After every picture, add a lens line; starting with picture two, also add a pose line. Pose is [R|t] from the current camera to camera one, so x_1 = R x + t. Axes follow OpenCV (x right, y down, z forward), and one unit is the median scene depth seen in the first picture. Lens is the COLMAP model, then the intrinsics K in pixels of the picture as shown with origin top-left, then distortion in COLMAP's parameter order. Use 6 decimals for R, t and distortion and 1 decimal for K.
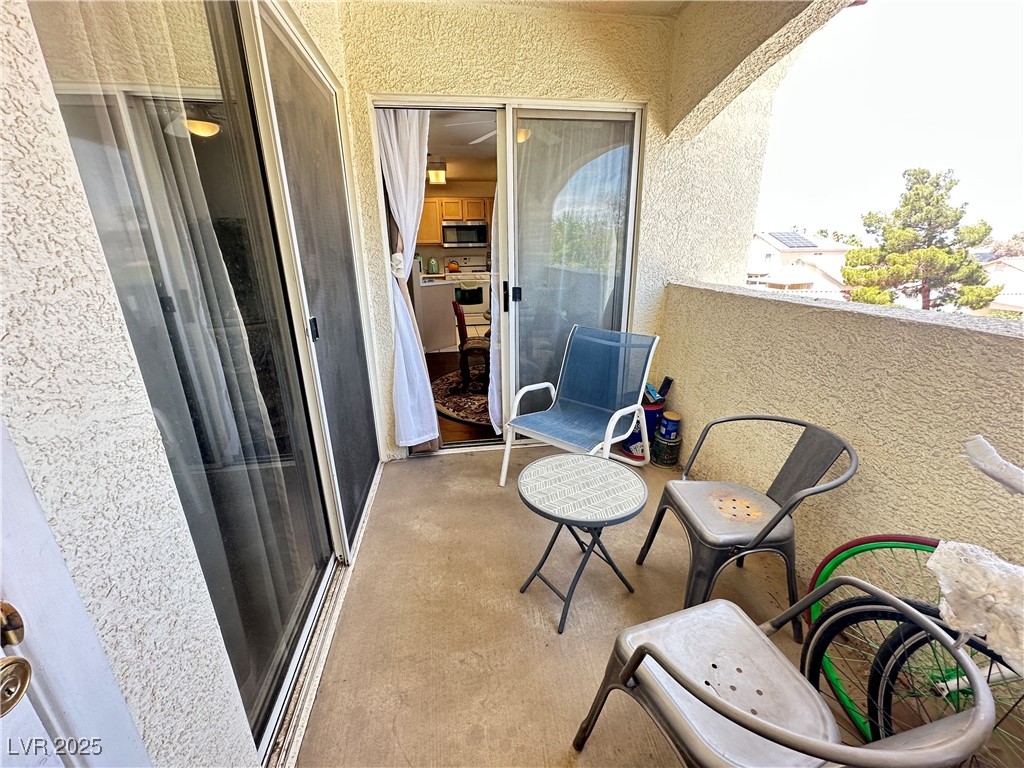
lens RADIAL K [[408.4, 0, 515.8], [0, 408.4, 384.2], [0, 0, 1]] dist [-0.002504, 0.000672]
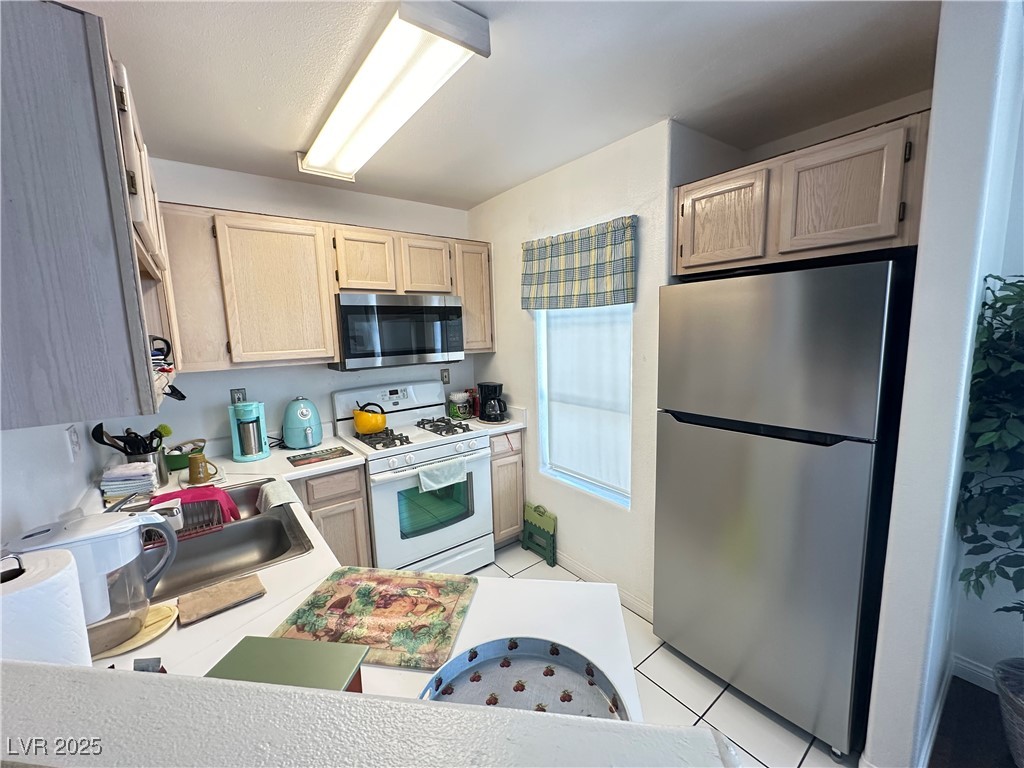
lens RADIAL K [[408.4, 0, 510.7], [0, 408.4, 385.5], [0, 0, 1]] dist [-0.002504, 0.000672]
pose [[0.882654, -0.079520, 0.463247, -0.212952], [0.166121, 0.974753, -0.149197, -0.255160], [-0.439688, 0.208644, 0.873580, 0.668159]]
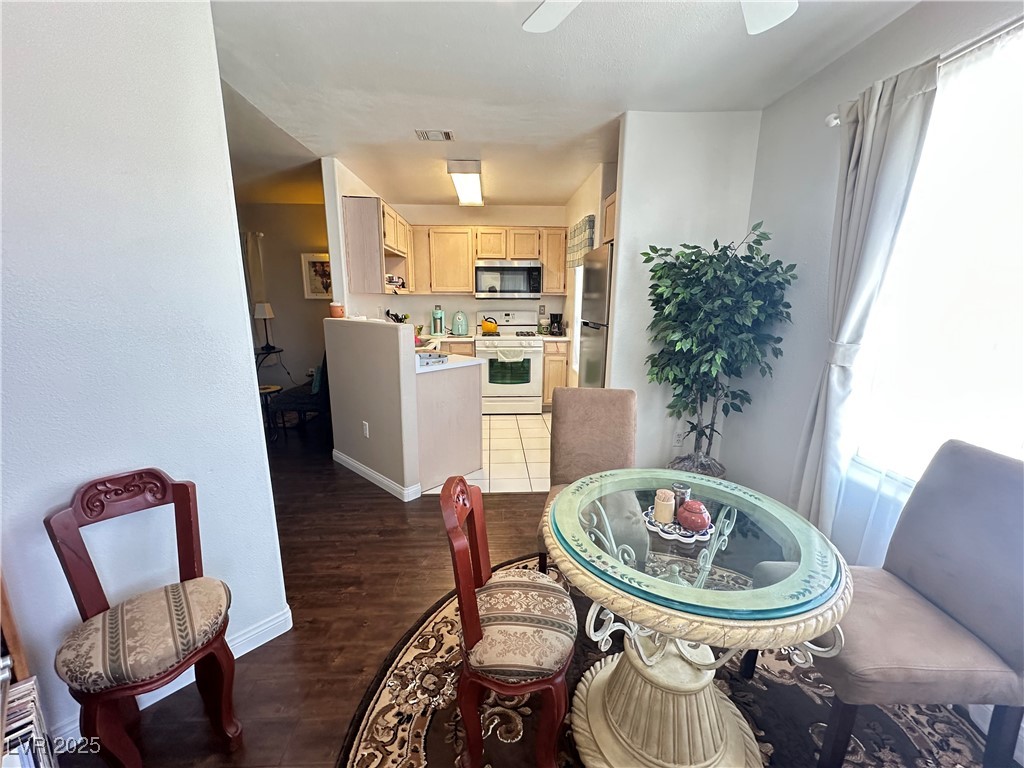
lens RADIAL K [[408.4, 0, 514.1], [0, 408.4, 386.9], [0, 0, 1]] dist [-0.002504, 0.000672]
pose [[0.993560, 0.040044, -0.105991, -0.038201], [-0.050321, 0.994096, -0.096133, -0.130485], [0.101516, 0.100848, 0.989709, 0.361645]]
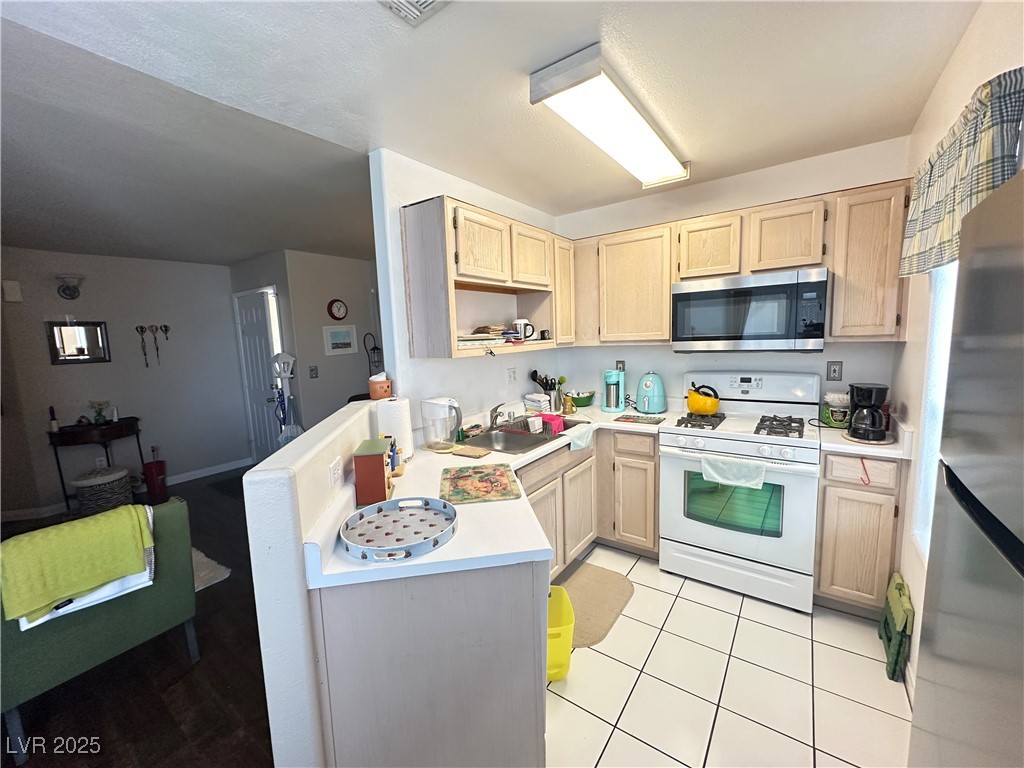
lens RADIAL K [[408.4, 0, 513.1], [0, 408.4, 384.6], [0, 0, 1]] dist [-0.002504, 0.000672]
pose [[0.704552, 0.070016, -0.706189, -0.019047], [-0.192369, 0.976705, -0.095087, -0.246135], [0.683081, 0.202842, 0.701609, 0.658401]]
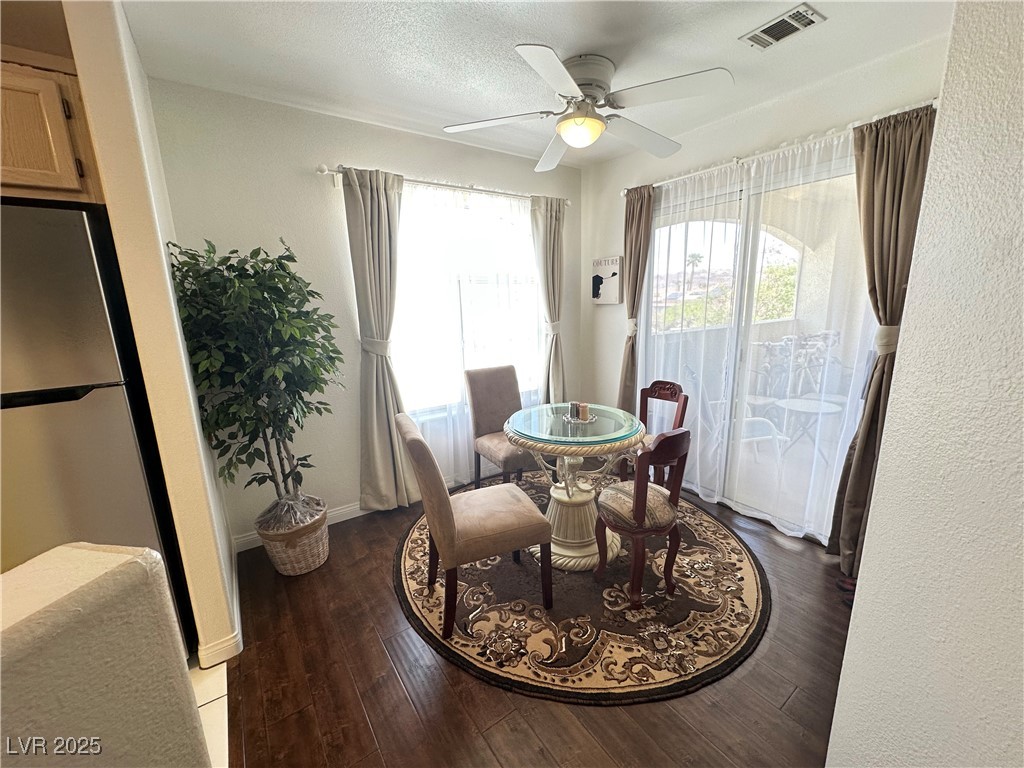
lens RADIAL K [[408.4, 0, 515.4], [0, 408.4, 385.6], [0, 0, 1]] dist [-0.002504, 0.000672]
pose [[-0.433856, -0.164408, 0.885855, -0.245052], [0.309049, 0.896404, 0.317725, -0.234765], [-0.846320, 0.411619, -0.338100, 0.667018]]
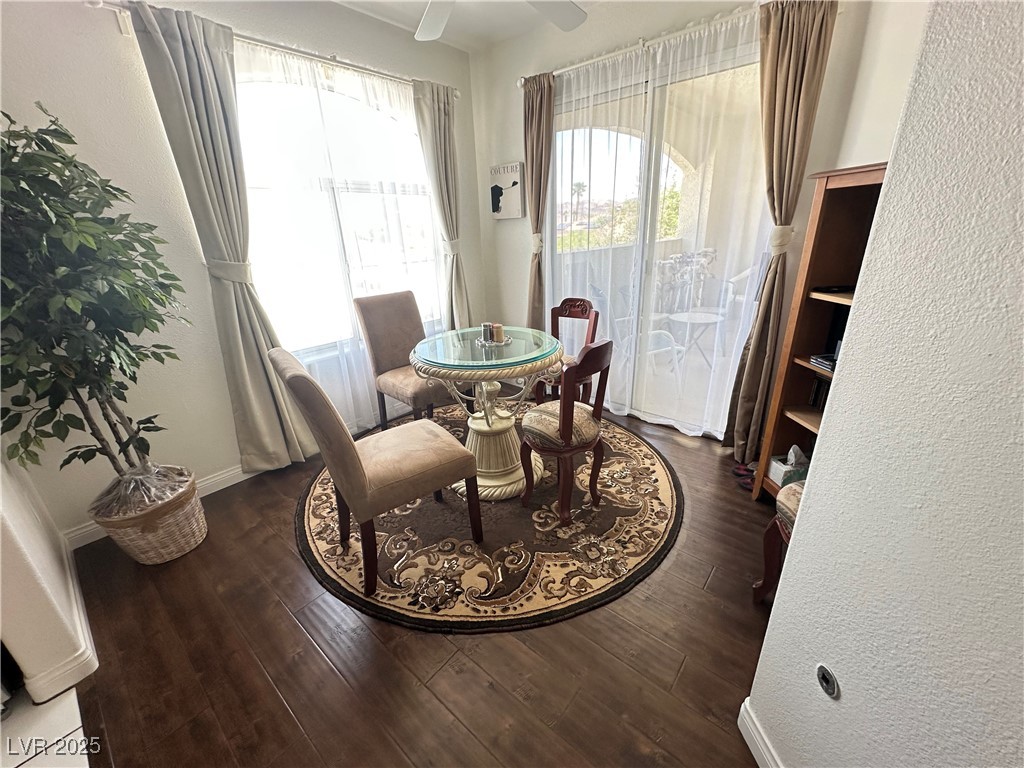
lens RADIAL K [[408.4, 0, 514.3], [0, 408.4, 383.0], [0, 0, 1]] dist [-0.002504, 0.000672]
pose [[-0.646874, -0.235752, 0.725241, -0.216899], [0.280667, 0.810663, 0.513859, -0.216873], [-0.709070, 0.535953, -0.458229, 0.666401]]
